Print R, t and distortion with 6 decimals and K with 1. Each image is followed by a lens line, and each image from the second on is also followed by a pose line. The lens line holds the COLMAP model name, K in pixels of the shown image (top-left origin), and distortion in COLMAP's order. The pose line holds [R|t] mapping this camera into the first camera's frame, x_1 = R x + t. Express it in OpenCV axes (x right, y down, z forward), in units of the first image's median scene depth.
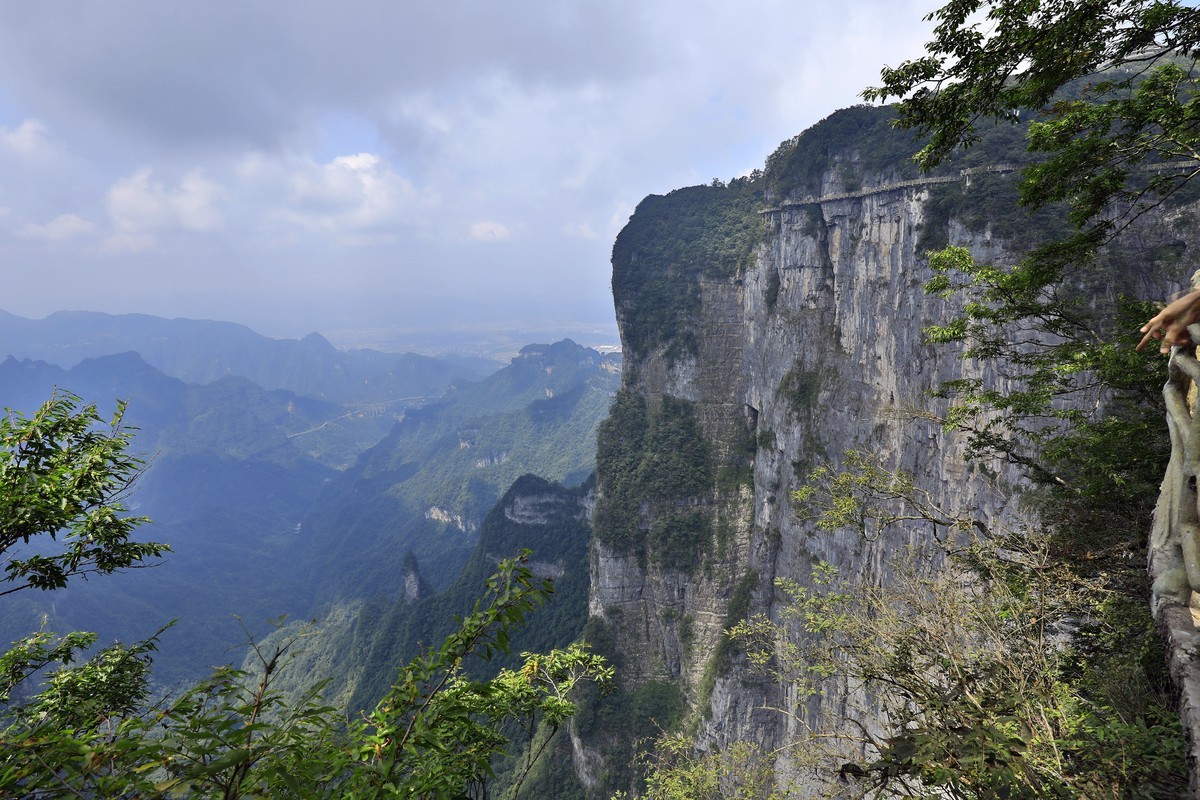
lens RADIAL K [[583.4, 0, 597.7], [0, 583.4, 393.2], [0, 0, 1]] dist [-0.029329, 0.001331]
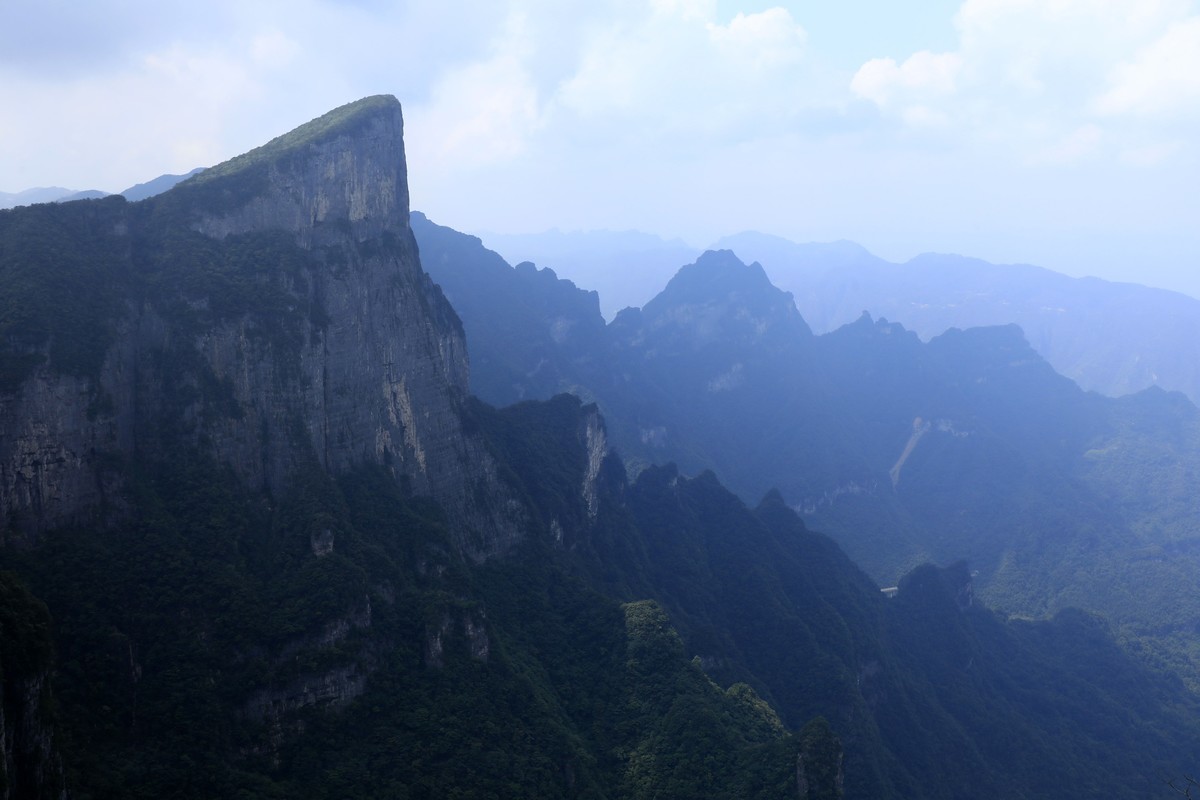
lens RADIAL K [[1147.2, 0, 607.5], [0, 1147.2, 386.8], [0, 0, 1]] dist [0.004891, 0.000000]
pose [[0.522903, 0.147018, -0.839618, -0.052018], [-0.185427, 0.981044, 0.056300, 0.031829], [0.831979, 0.126249, 0.540252, -0.124280]]
